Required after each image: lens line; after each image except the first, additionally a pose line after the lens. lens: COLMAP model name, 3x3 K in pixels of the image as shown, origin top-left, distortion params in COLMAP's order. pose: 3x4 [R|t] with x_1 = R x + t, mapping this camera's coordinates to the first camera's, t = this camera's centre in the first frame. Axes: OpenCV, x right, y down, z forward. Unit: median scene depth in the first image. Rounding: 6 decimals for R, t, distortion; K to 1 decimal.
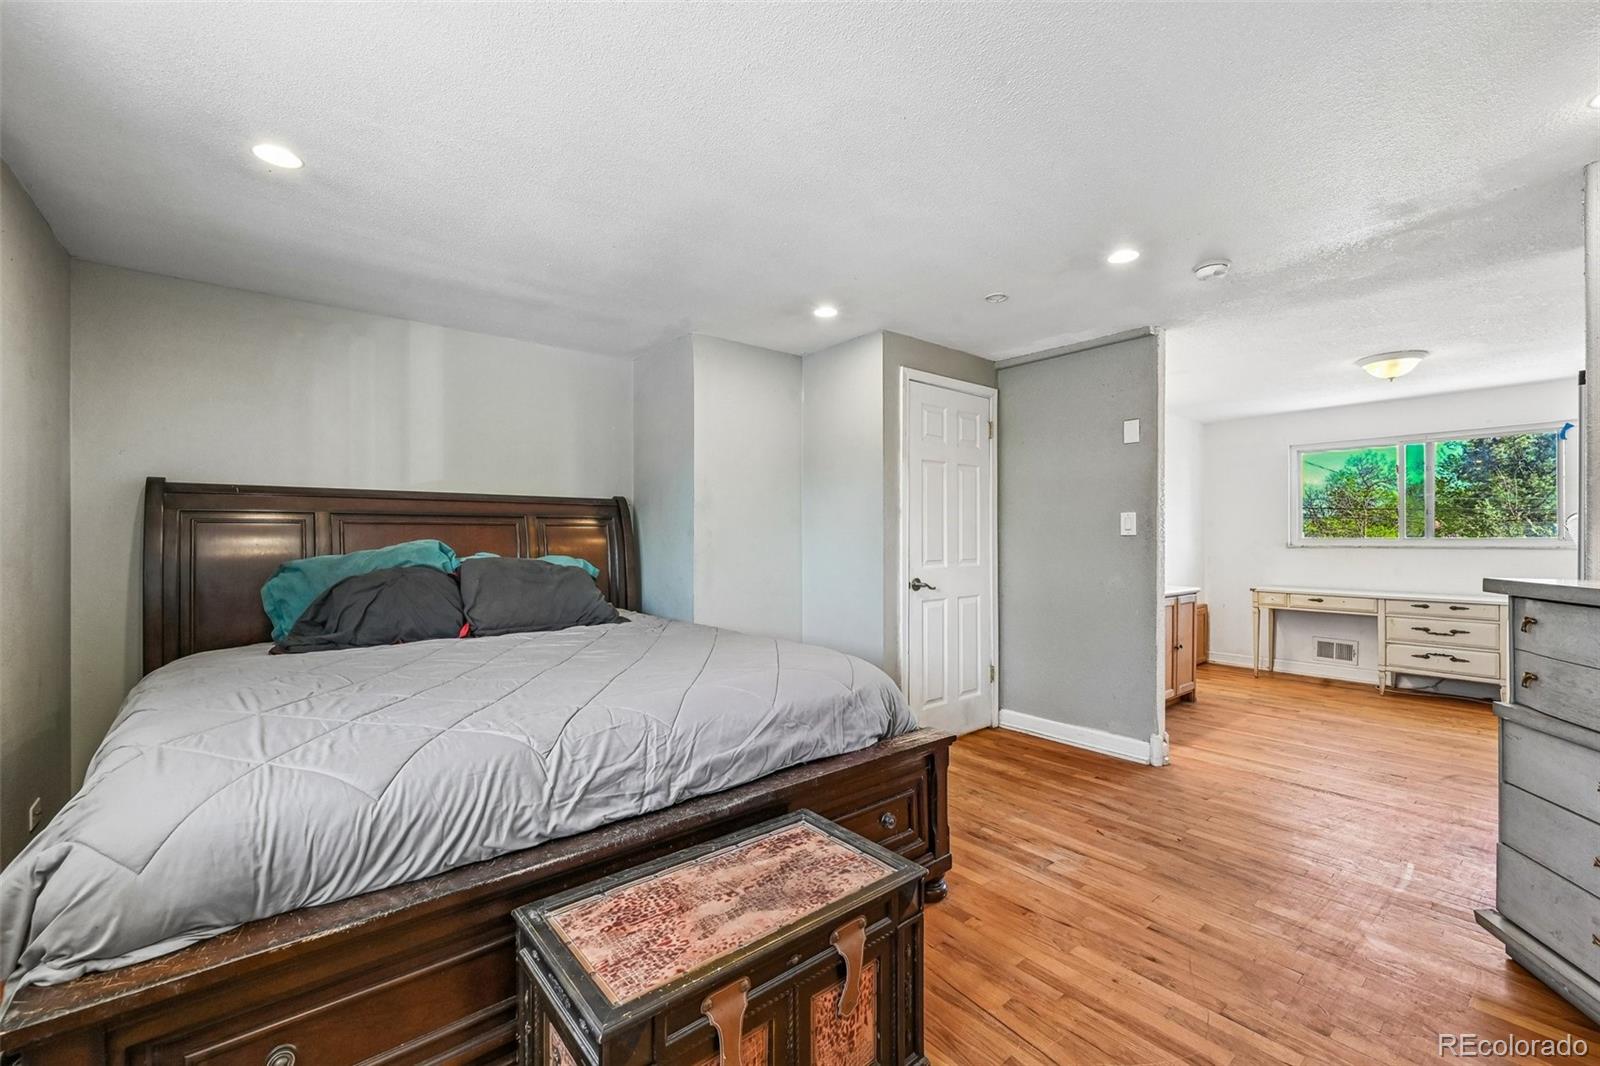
lens RADIAL K [[653.3, 0, 800.1], [0, 653.3, 538.0], [0, 0, 1]] dist [-0.001007, -0.000189]
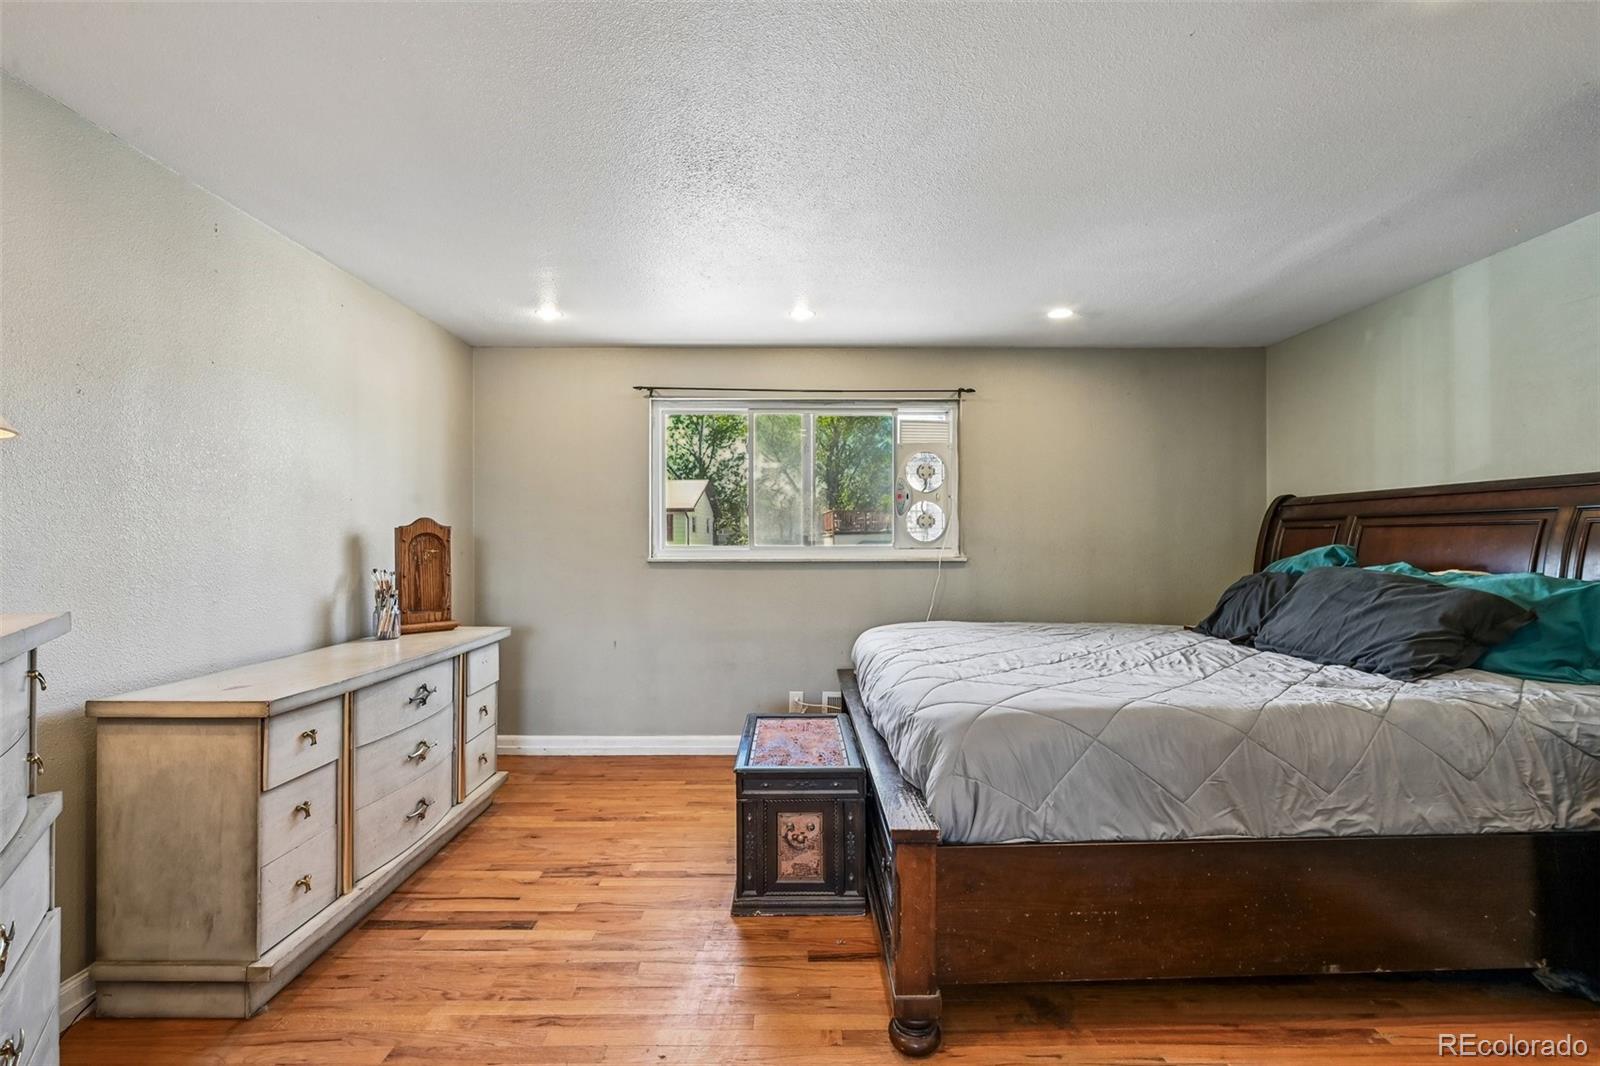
lens RADIAL K [[713.8, 0, 804.2], [0, 713.8, 534.6], [0, 0, 1]] dist [-0.000176, 0.000046]
pose [[-0.628974, -0.002675, -0.777422, 0.412514], [0.001591, 0.999988, -0.004729, -0.004829], [0.777425, -0.004211, -0.628962, 0.652952]]
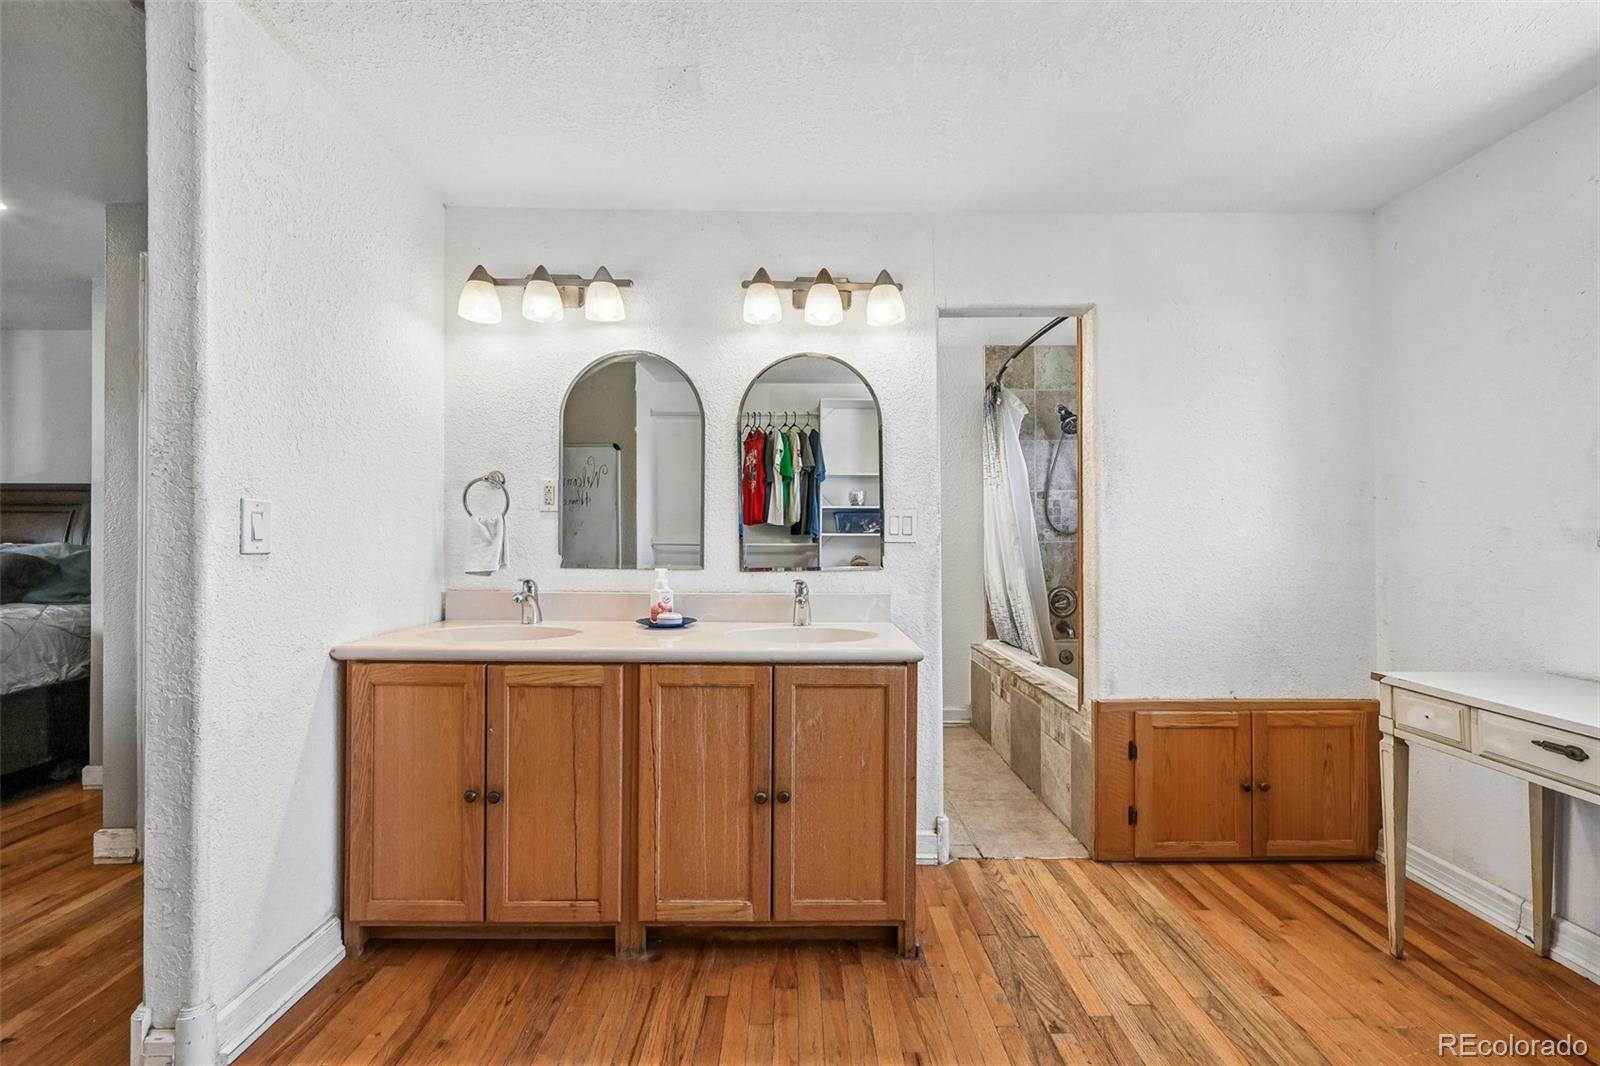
lens RADIAL K [[653.3, 0, 800.1], [0, 653.3, 538.0], [0, 0, 1]] dist [-0.001007, -0.000189]
pose [[0.779816, 0.000049, -0.626008, 0.798309], [-0.001863, 0.999996, -0.002243, 0.014644], [0.626006, 0.002915, 0.779813, 0.681287]]
